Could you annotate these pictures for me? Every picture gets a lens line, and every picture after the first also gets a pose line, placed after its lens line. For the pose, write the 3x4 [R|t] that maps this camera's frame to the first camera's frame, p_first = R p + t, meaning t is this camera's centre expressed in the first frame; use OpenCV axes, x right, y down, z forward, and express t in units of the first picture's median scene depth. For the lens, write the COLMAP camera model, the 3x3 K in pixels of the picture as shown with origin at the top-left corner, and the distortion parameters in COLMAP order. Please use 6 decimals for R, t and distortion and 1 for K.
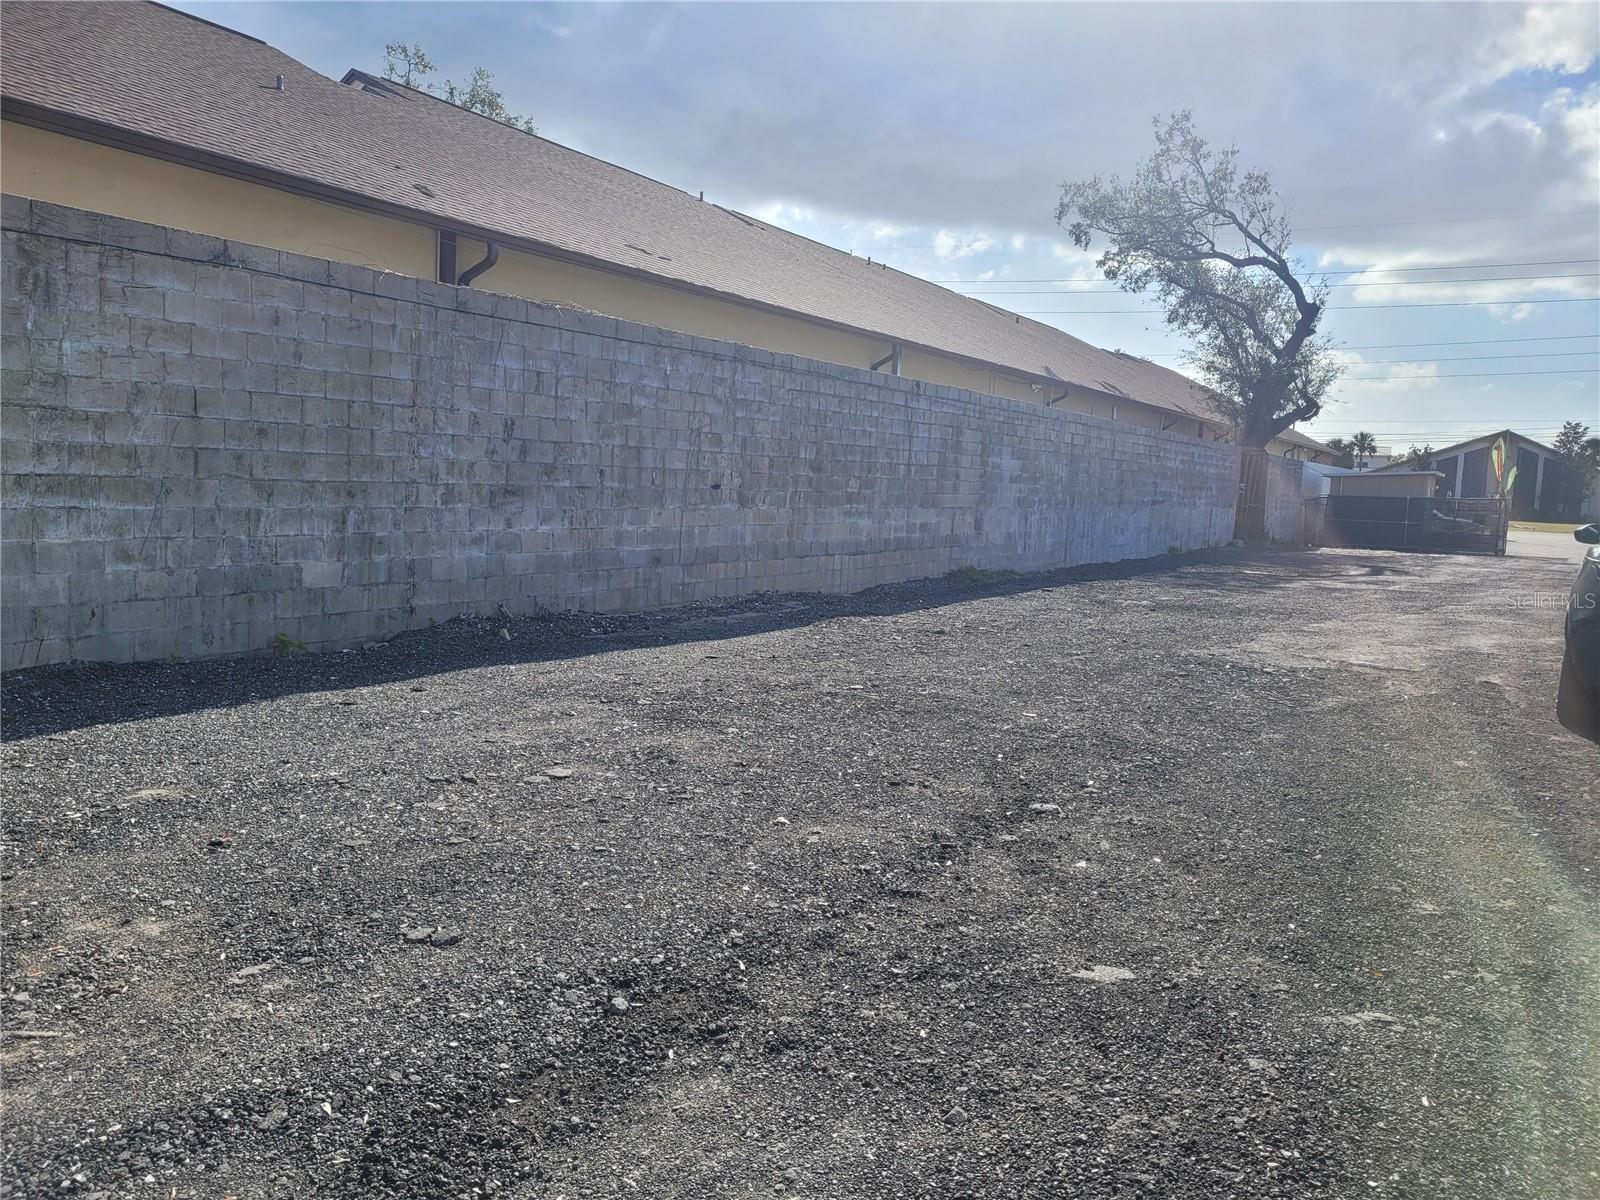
lens RADIAL K [[1192.4, 0, 805.5], [0, 1192.4, 575.2], [0, 0, 1]] dist [0.075551, -0.038499]
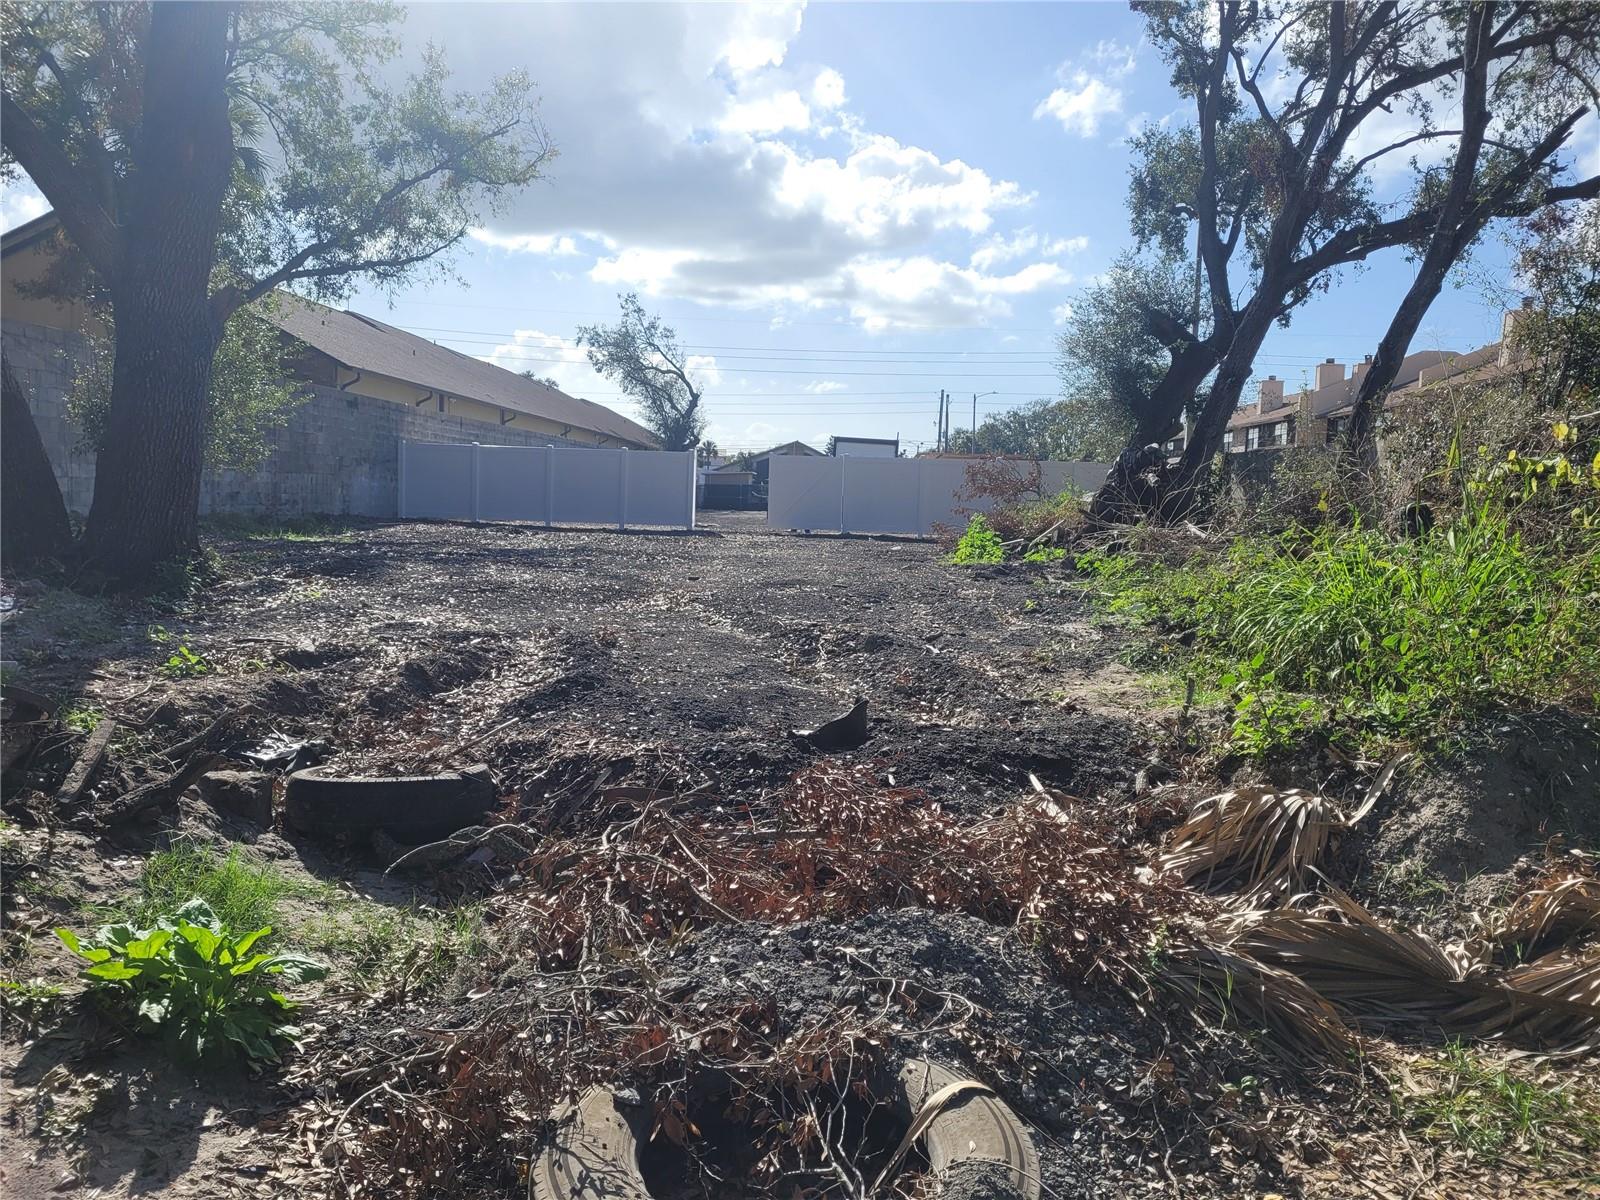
lens RADIAL K [[1211.3, 0, 779.8], [0, 1211.3, 610.6], [0, 0, 1]] dist [0.060917, -0.057159]
pose [[0.880315, -0.058605, 0.470756, -0.484389], [0.043445, 0.998129, 0.043015, 0.071946], [-0.472397, -0.017414, 0.881214, -0.966771]]
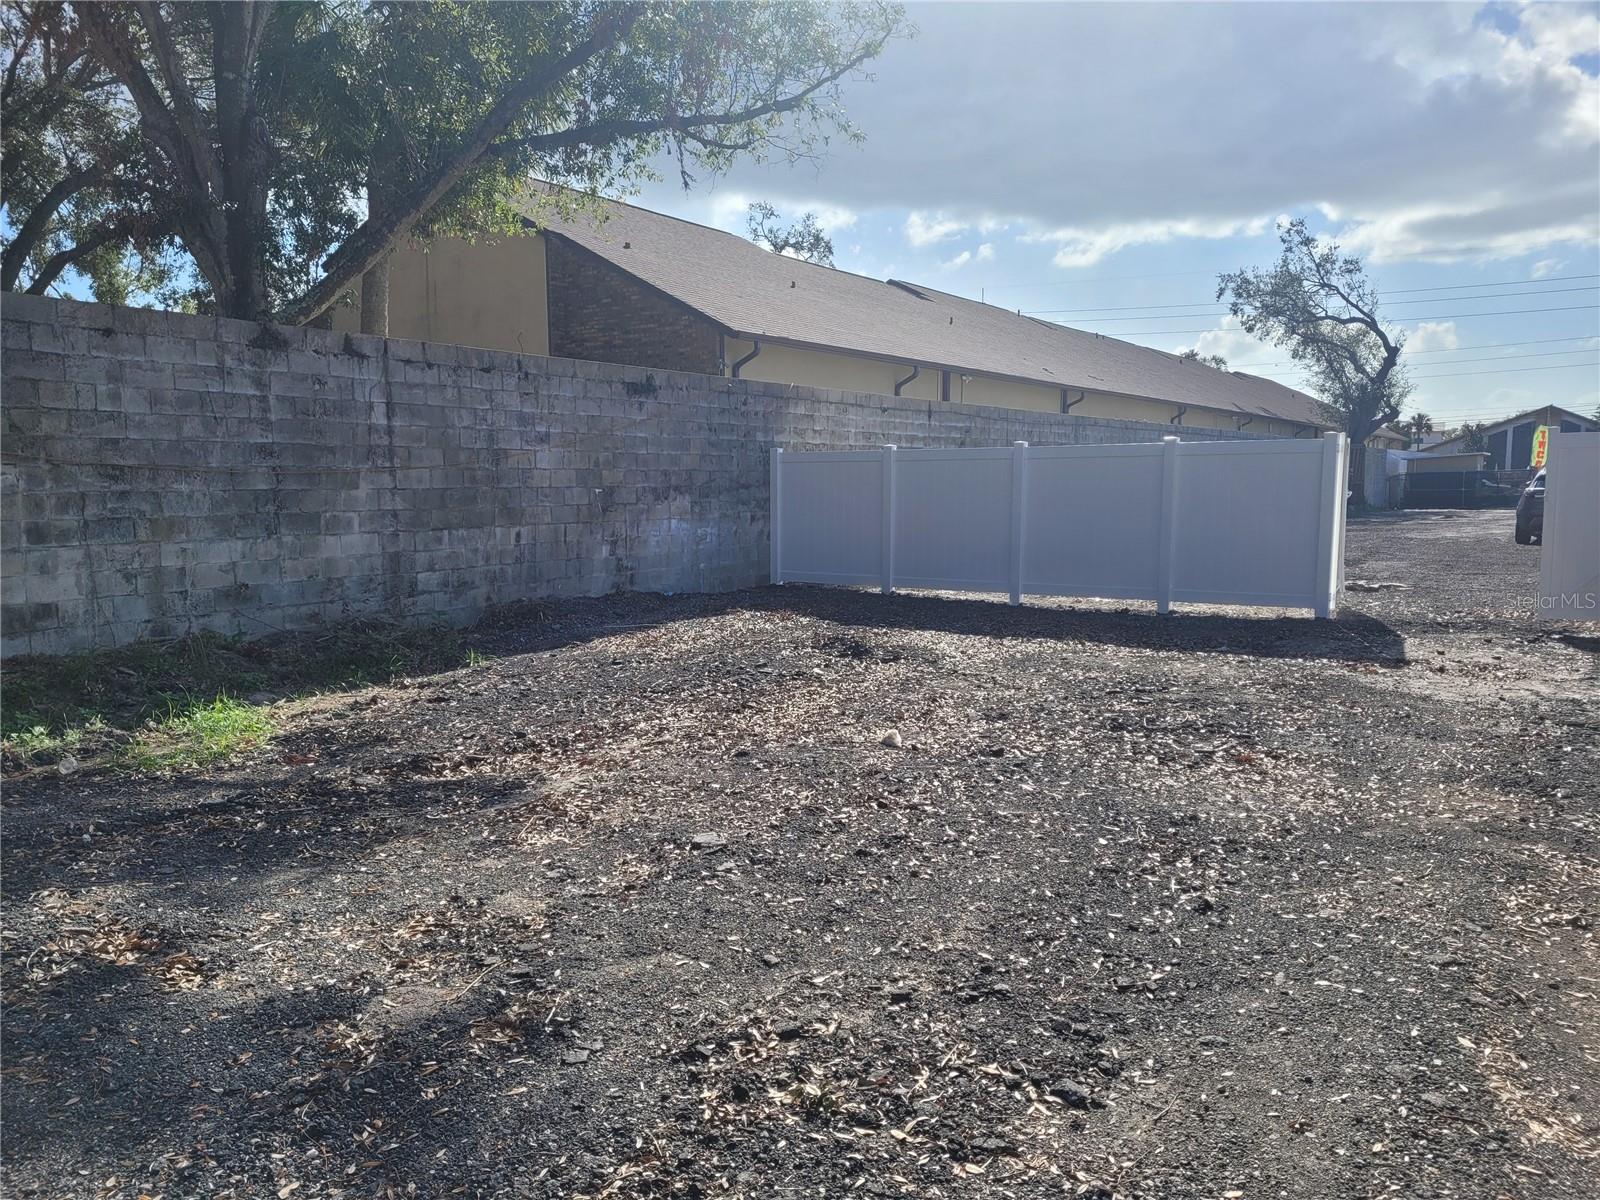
lens RADIAL K [[1203.7, 0, 798.2], [0, 1203.7, 609.8], [0, 0, 1]] dist [0.068073, -0.049484]
pose [[0.998096, -0.047806, -0.038967, -0.281732], [0.048761, 0.998524, 0.023932, 0.030610], [0.037765, -0.025786, 0.998954, -0.562636]]
